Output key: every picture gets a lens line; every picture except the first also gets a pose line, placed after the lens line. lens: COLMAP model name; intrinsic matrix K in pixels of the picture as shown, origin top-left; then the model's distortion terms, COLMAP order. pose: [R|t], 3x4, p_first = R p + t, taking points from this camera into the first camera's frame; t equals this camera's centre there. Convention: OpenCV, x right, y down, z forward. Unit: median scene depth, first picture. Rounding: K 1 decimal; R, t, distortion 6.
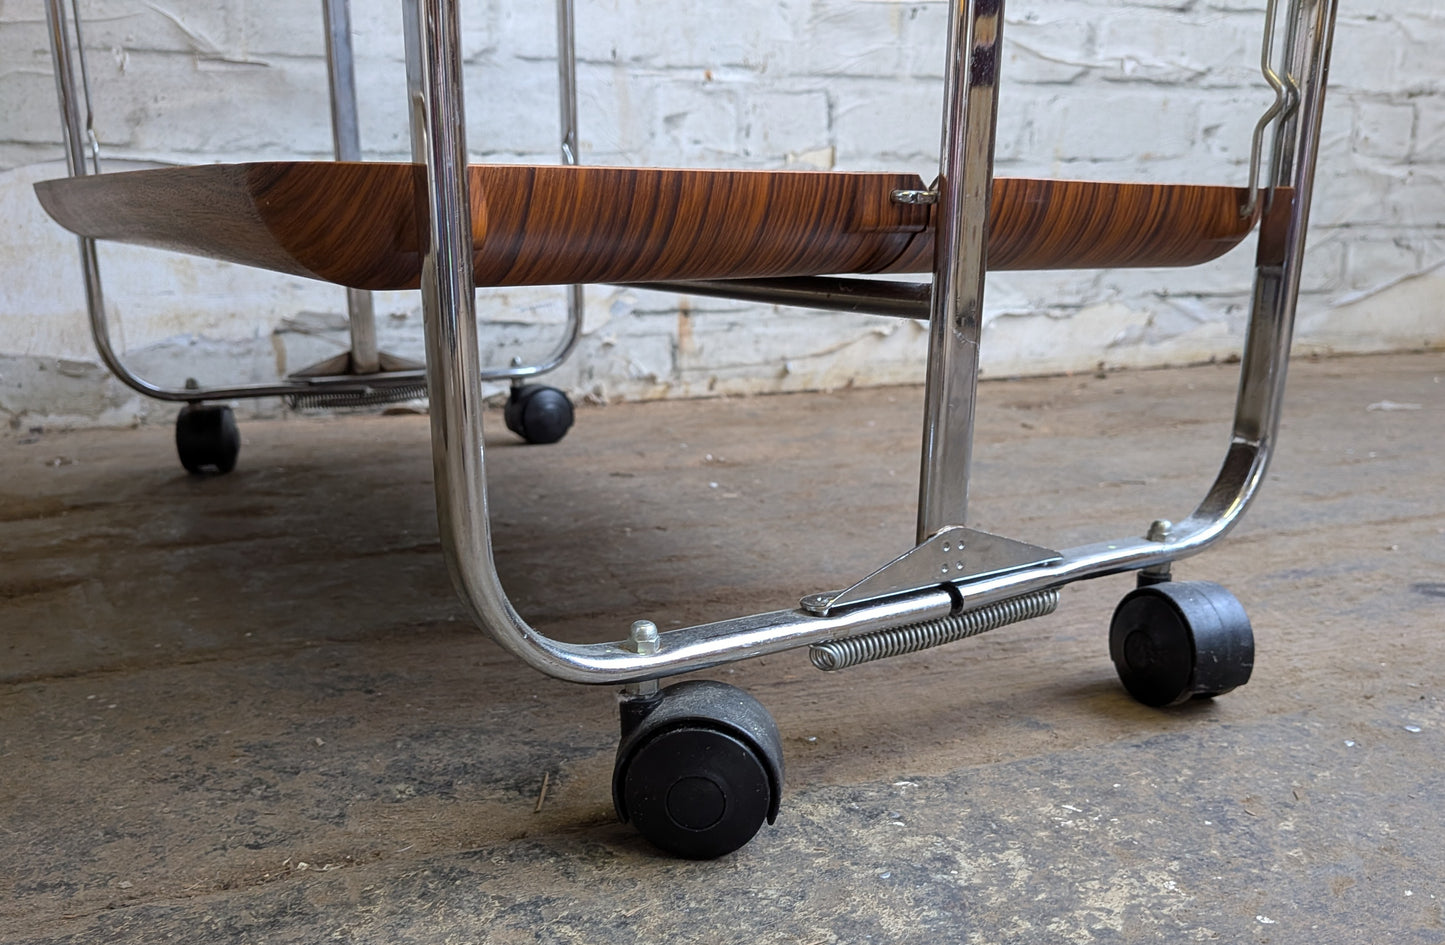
lens RADIAL K [[1230.9, 0, 744.0], [0, 1230.9, 604.8], [0, 0, 1]] dist [0.071901, -0.138515]
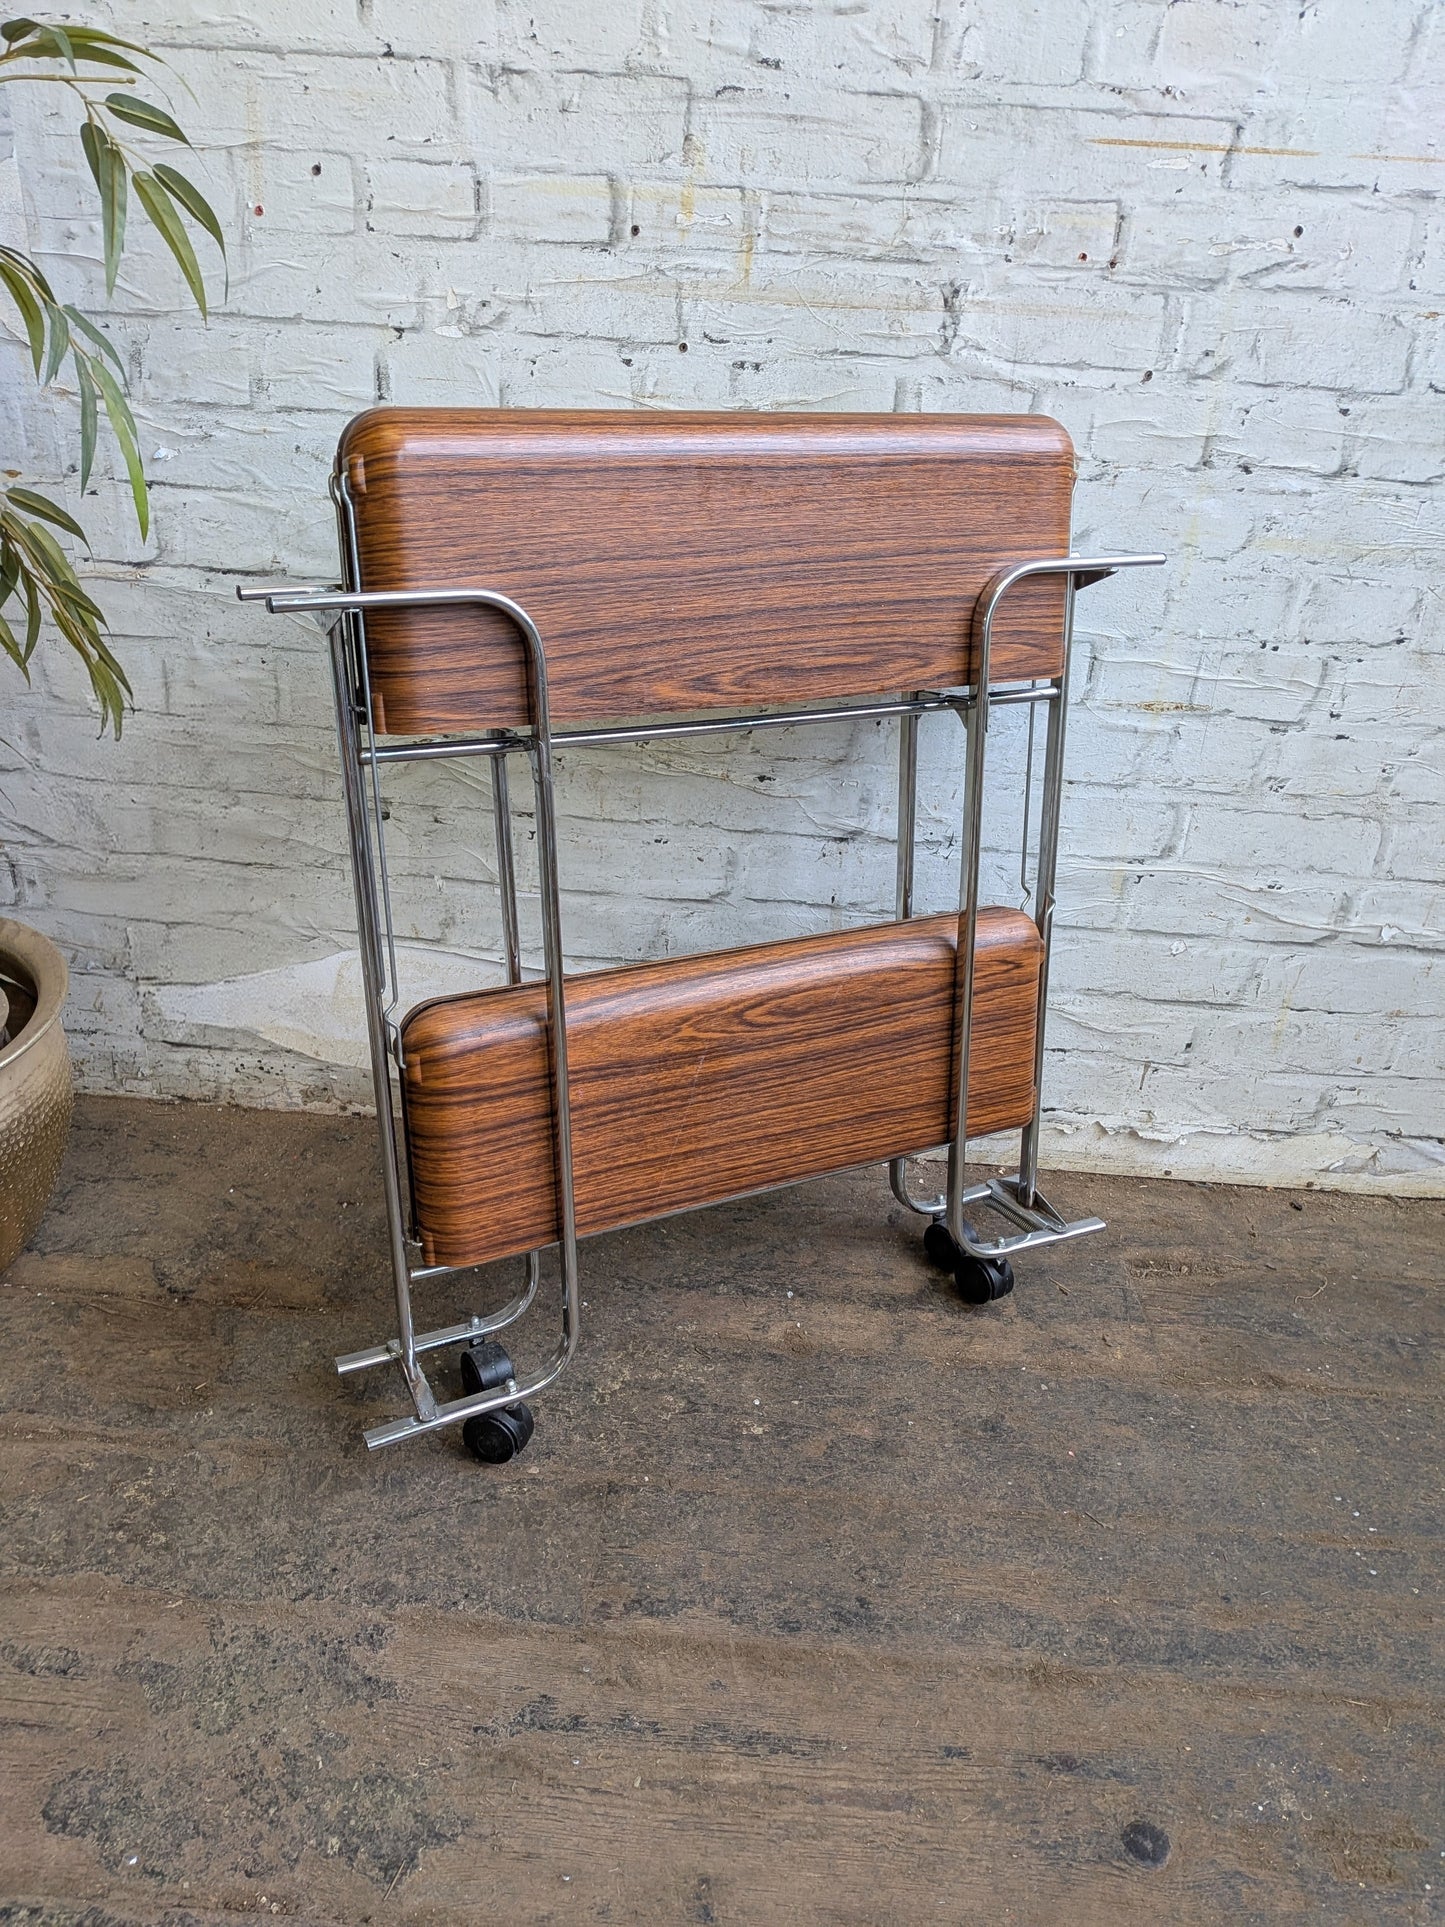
lens RADIAL K [[1380.3, 0, 716.8], [0, 1380.3, 977.4], [0, 0, 1]] dist [0.061800, -0.106148]
pose [[0.913426, 0.232295, -0.334204, 0.218007], [-0.179608, 0.966911, 0.181176, -0.537603], [0.365232, -0.105465, 0.924923, -0.198650]]
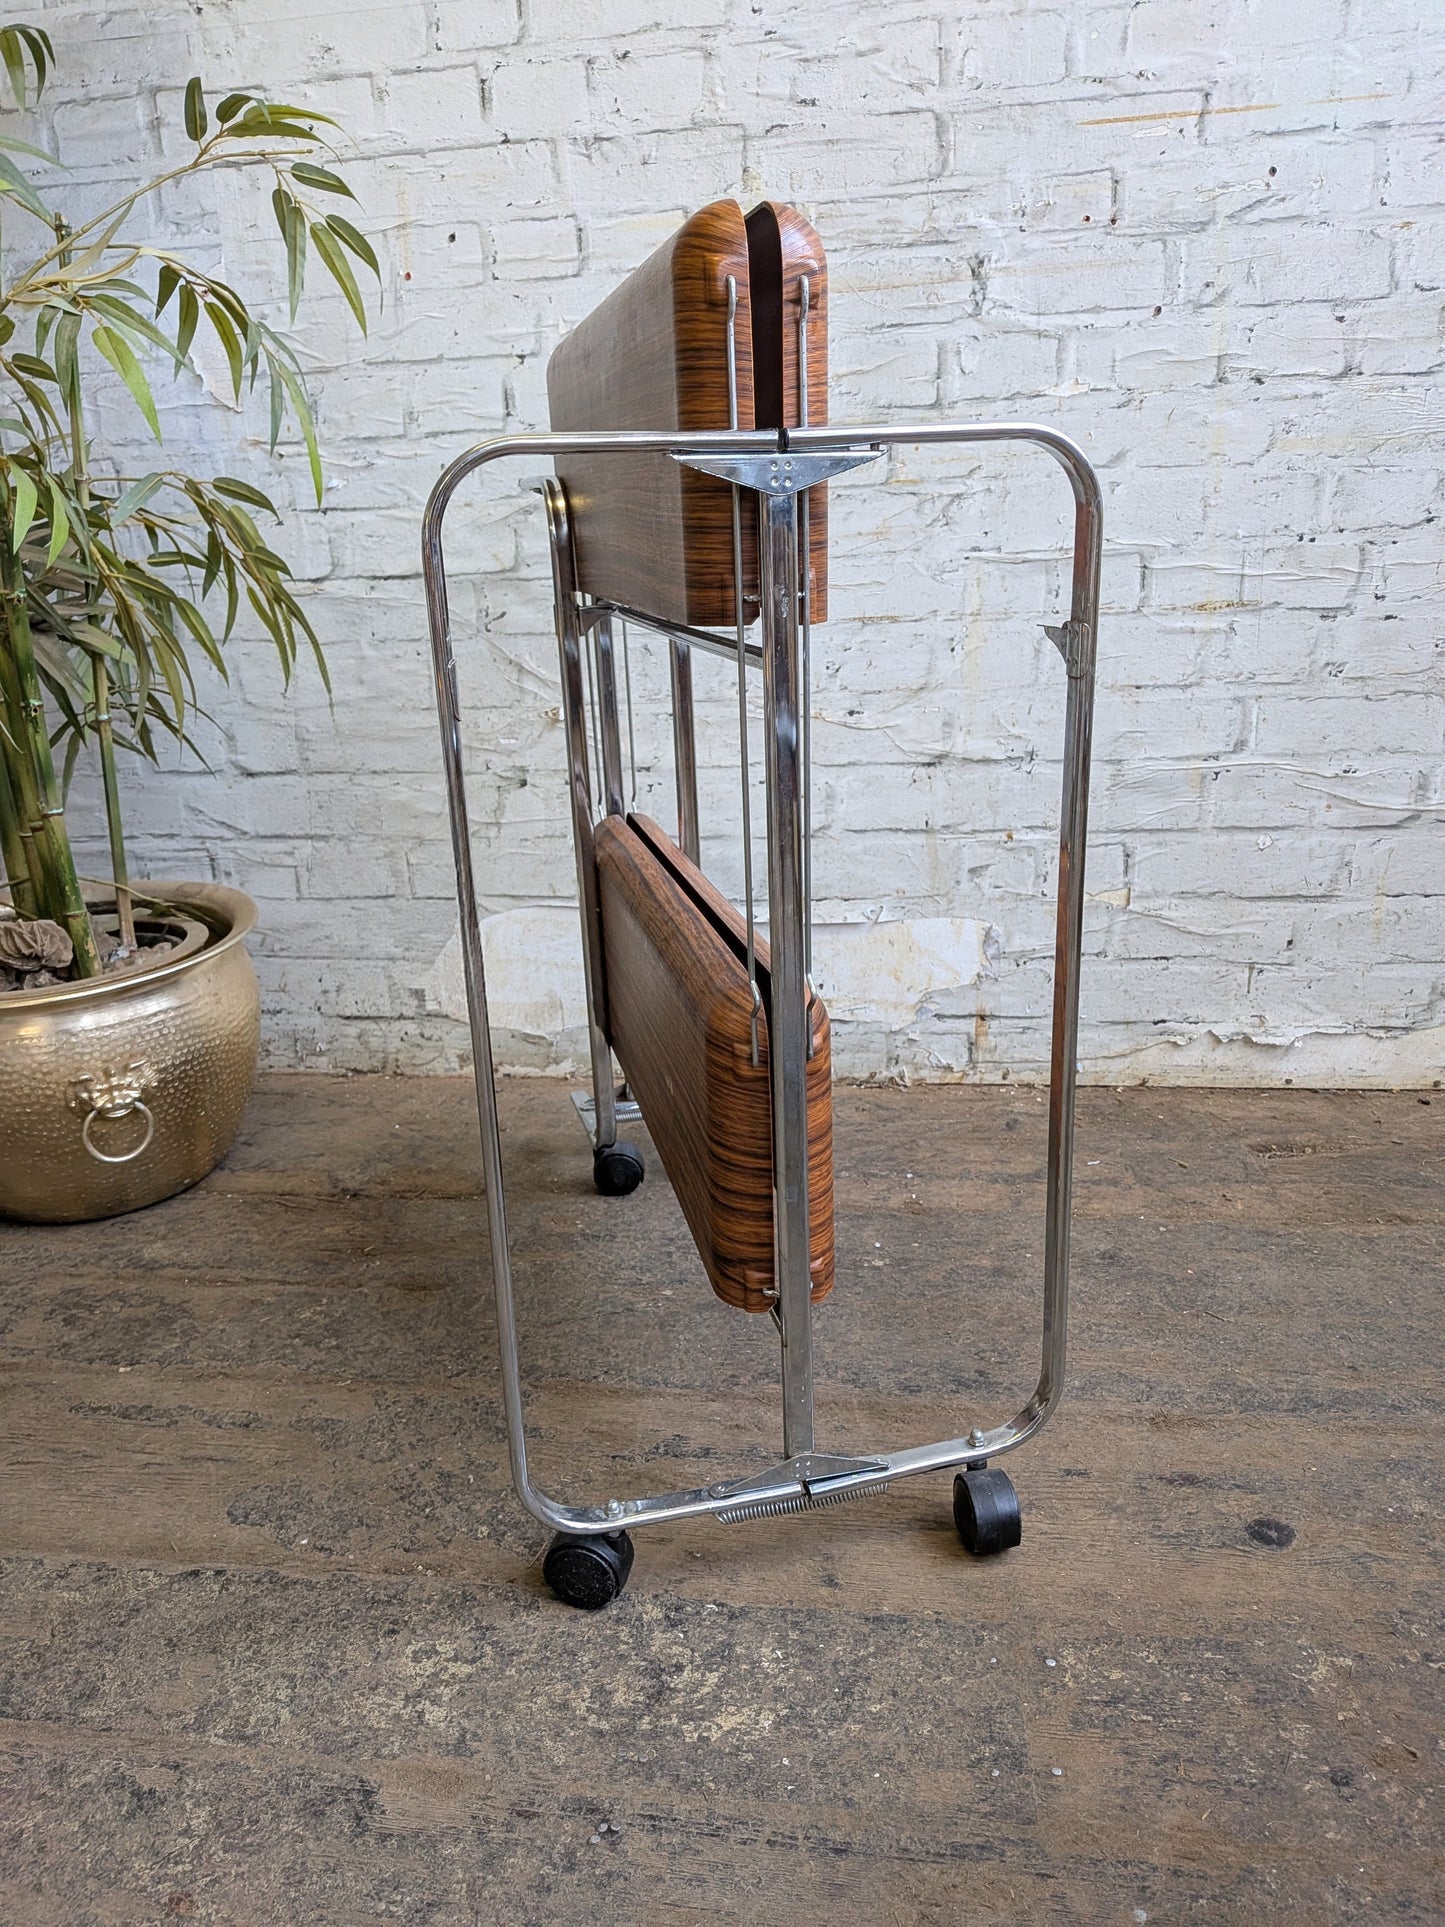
lens RADIAL K [[1384.5, 0, 704.1], [0, 1384.5, 966.5], [0, 0, 1]] dist [0.070791, -0.131492]
pose [[0.872762, 0.108956, -0.475831, 0.342760], [-0.109274, 0.993642, 0.027097, -0.290461], [0.475758, 0.028347, 0.879119, -0.287268]]
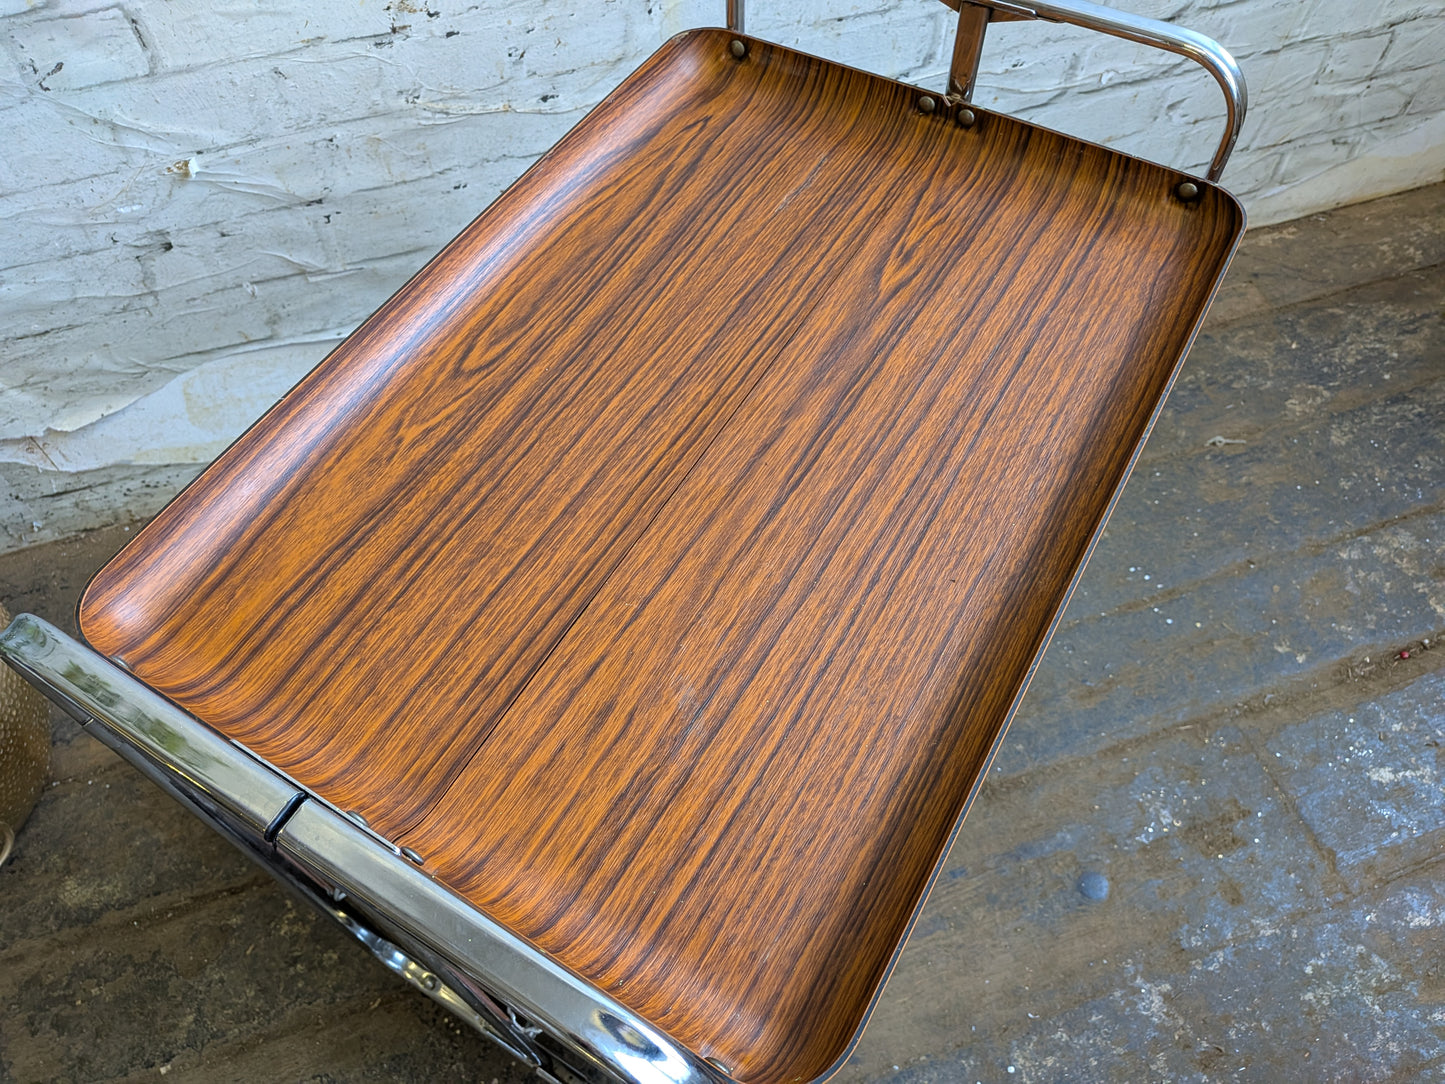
lens RADIAL K [[1059.6, 0, 695.0], [0, 1059.6, 544.6], [0, 0, 1]] dist [-0.018643, 0.001879]
pose [[0.998936, 0.025060, -0.038711, -0.002616], [0.004605, 0.781054, 0.624447, -0.738728], [0.045884, -0.623961, 0.780108, 0.014525]]
